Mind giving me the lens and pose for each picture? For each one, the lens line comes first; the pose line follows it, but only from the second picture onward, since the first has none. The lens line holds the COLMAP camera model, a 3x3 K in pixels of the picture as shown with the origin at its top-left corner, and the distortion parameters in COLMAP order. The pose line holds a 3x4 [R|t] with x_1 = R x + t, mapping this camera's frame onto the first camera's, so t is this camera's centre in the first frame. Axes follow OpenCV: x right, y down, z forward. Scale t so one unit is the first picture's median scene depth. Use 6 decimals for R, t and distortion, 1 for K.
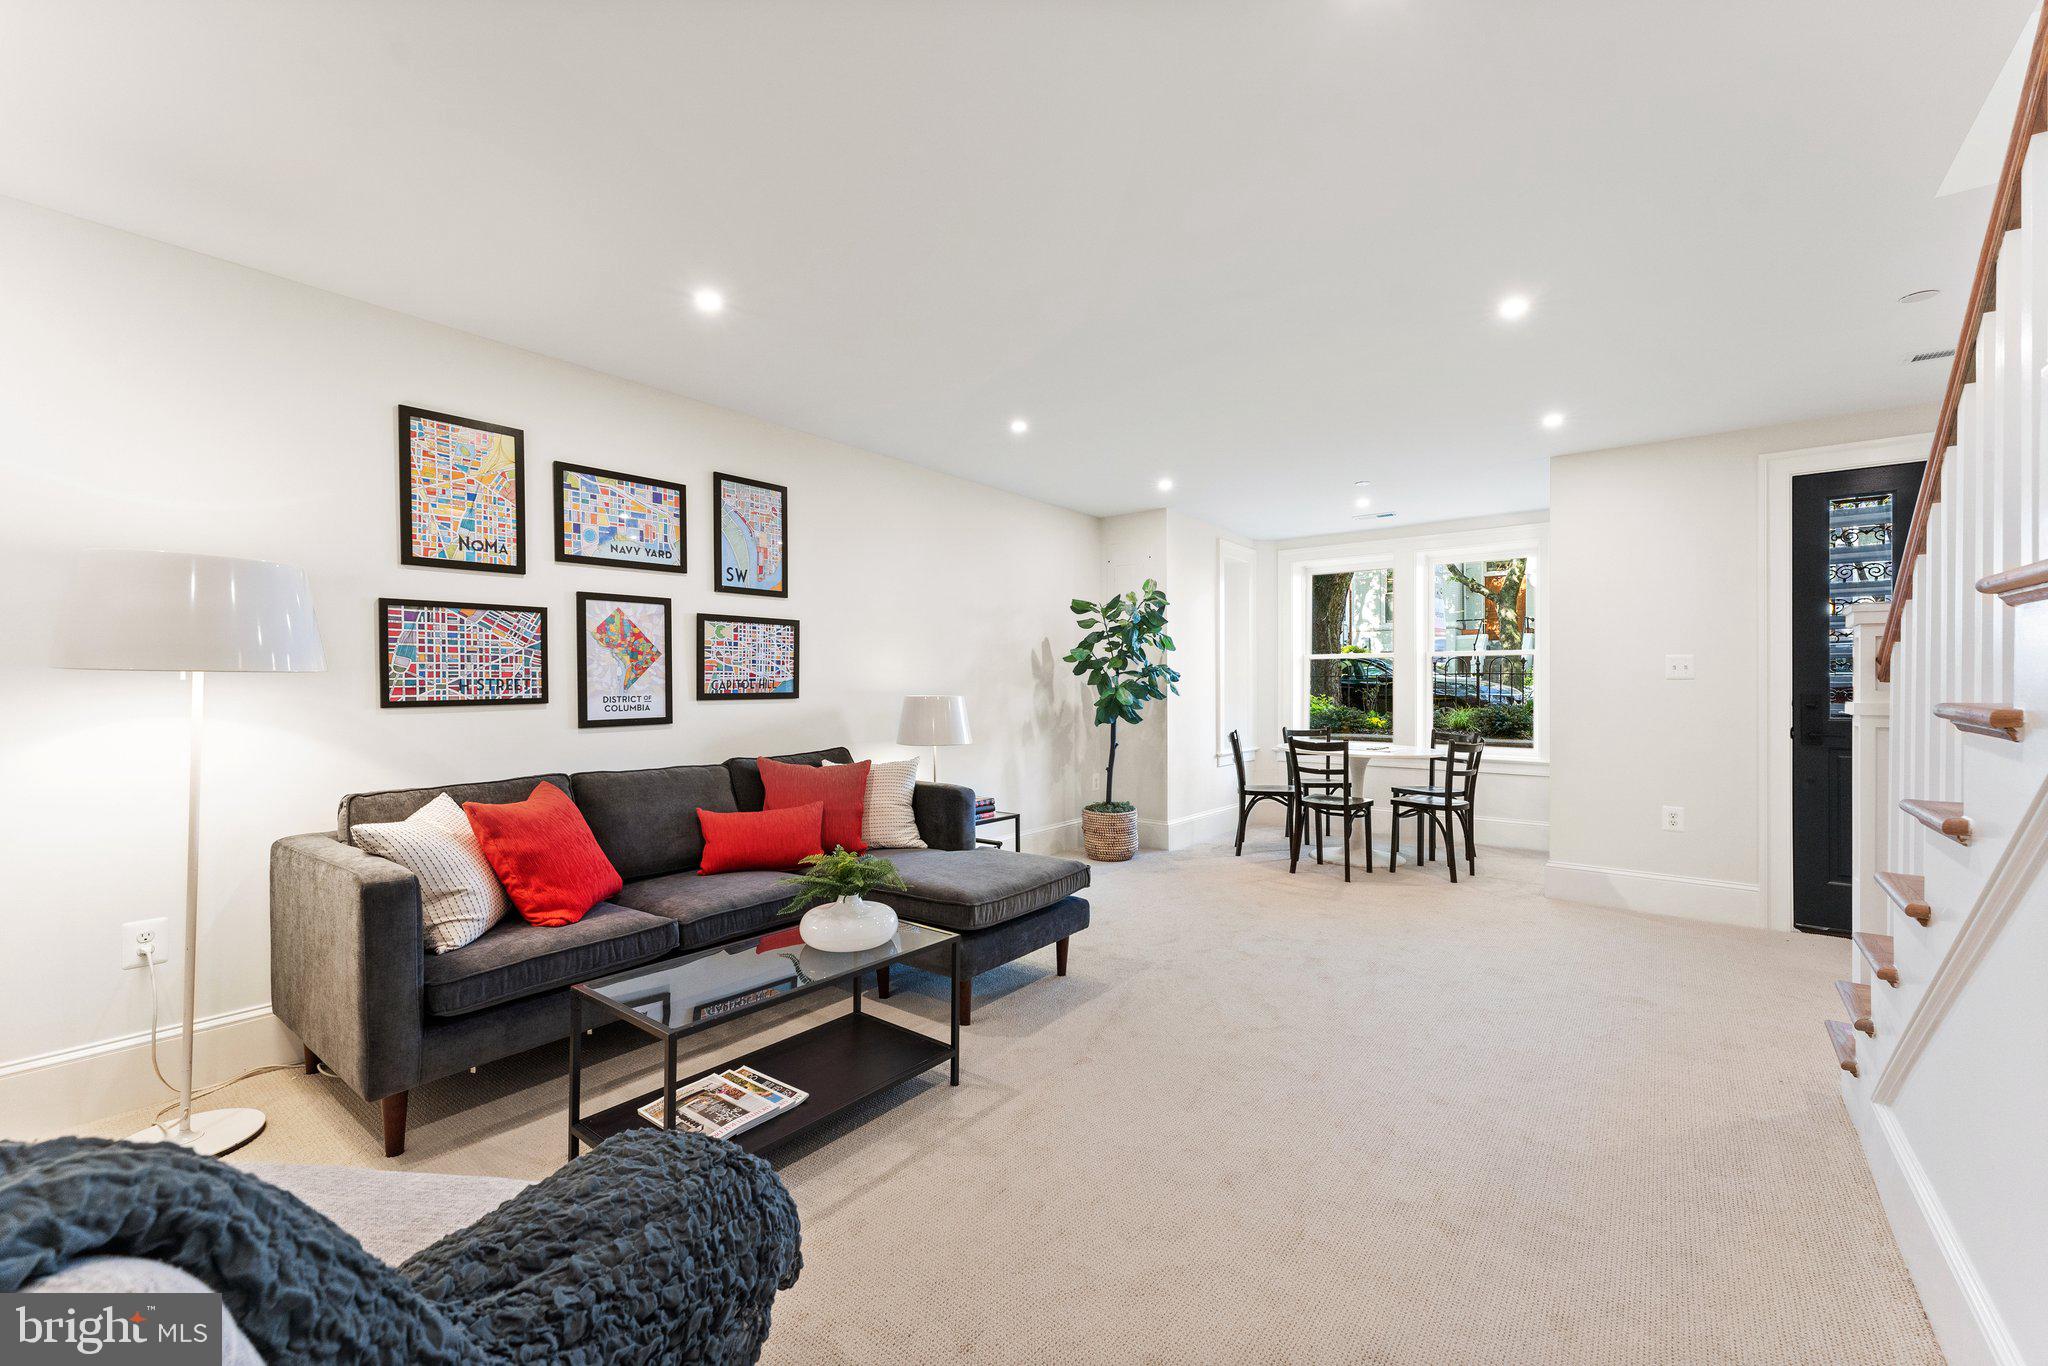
lens RADIAL K [[839.1, 0, 1016.4], [0, 839.1, 682.6], [0, 0, 1]] dist [0.002808, -0.001126]
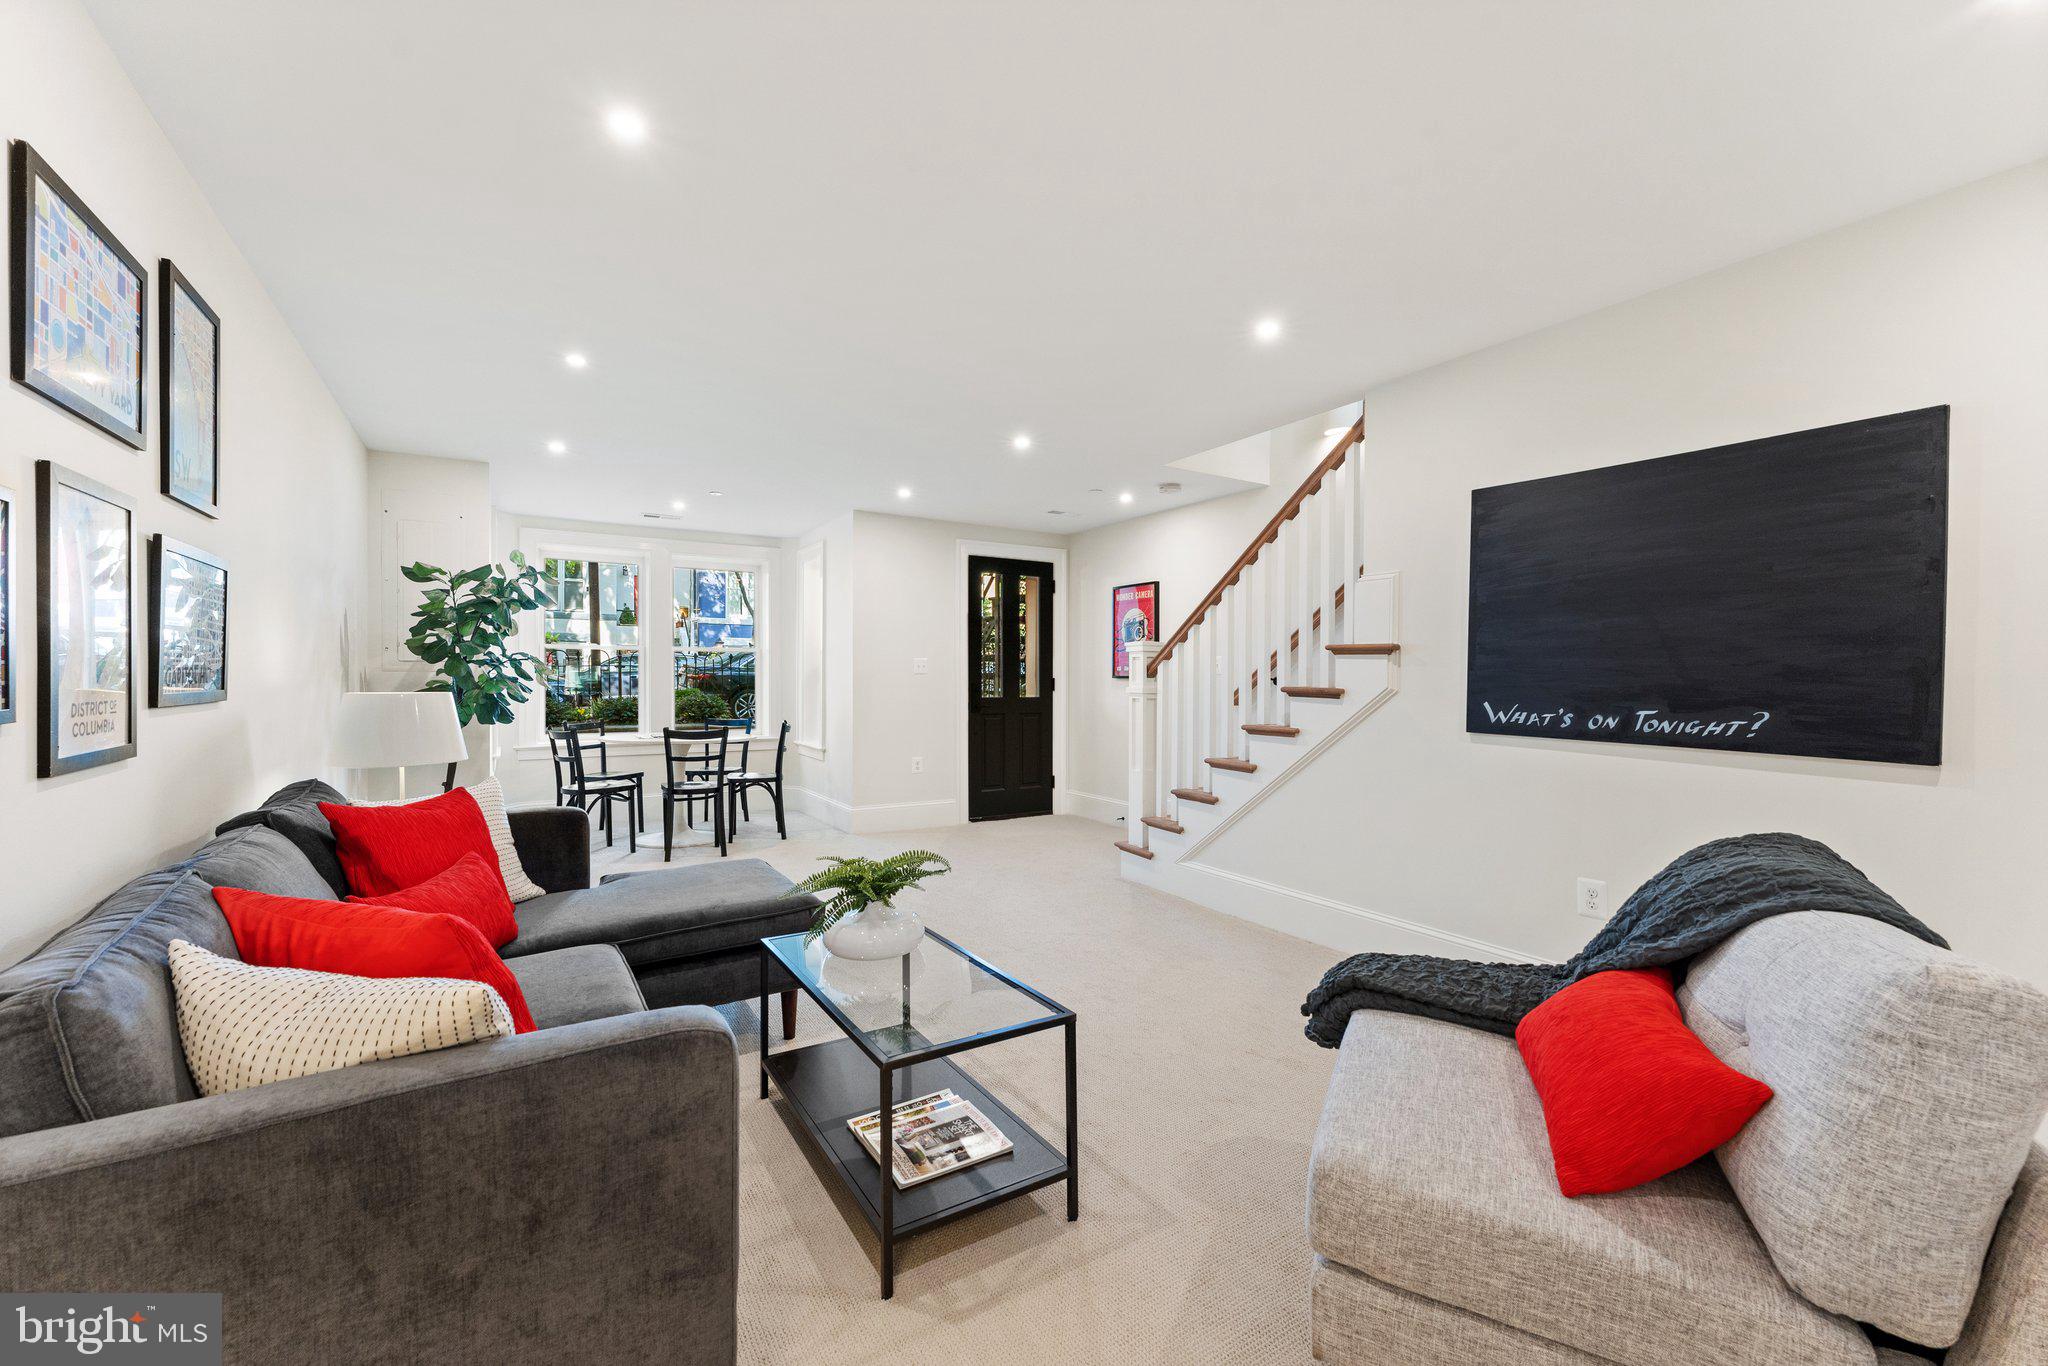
lens RADIAL K [[839.1, 0, 1037.0], [0, 839.1, 680.5], [0, 0, 1]] dist [0.002808, -0.001126]
pose [[0.336986, -0.001766, 0.941508, -0.697108], [-0.008128, 0.999956, 0.004785, -0.002055], [-0.941475, -0.009265, 0.336957, 0.342649]]
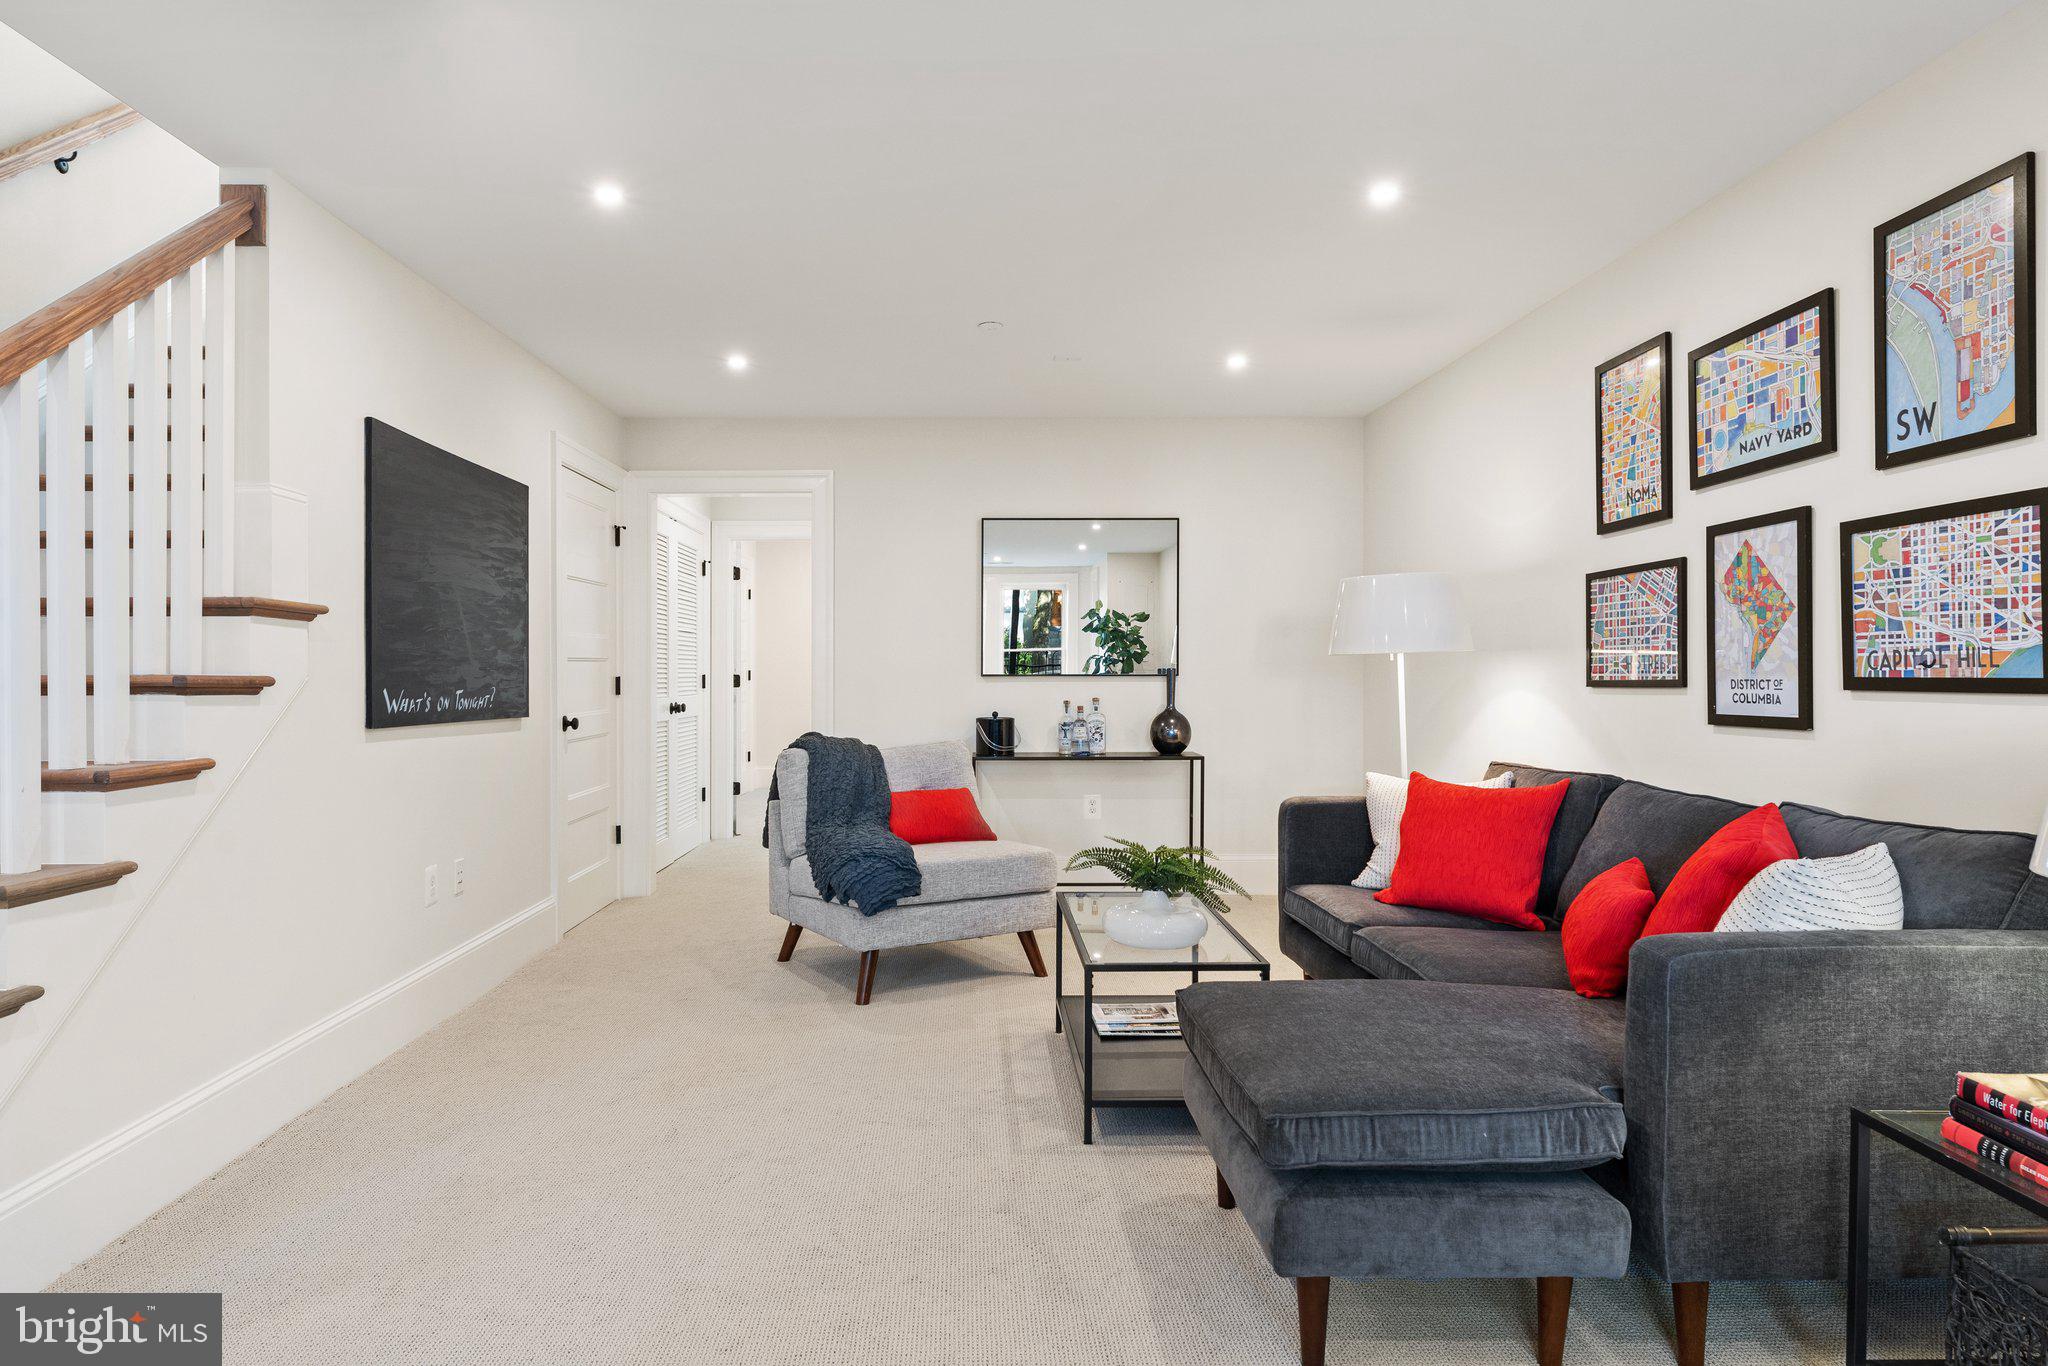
lens RADIAL K [[1170.4, 0, 965.2], [0, 1170.4, 672.9], [0, 0, 1]] dist [-0.005877, -0.000913]
pose [[-0.784590, 0.002889, -0.620008, 0.510643], [0.003340, 0.999994, 0.000432, 0.008691], [0.620006, -0.001732, -0.784595, 1.267689]]
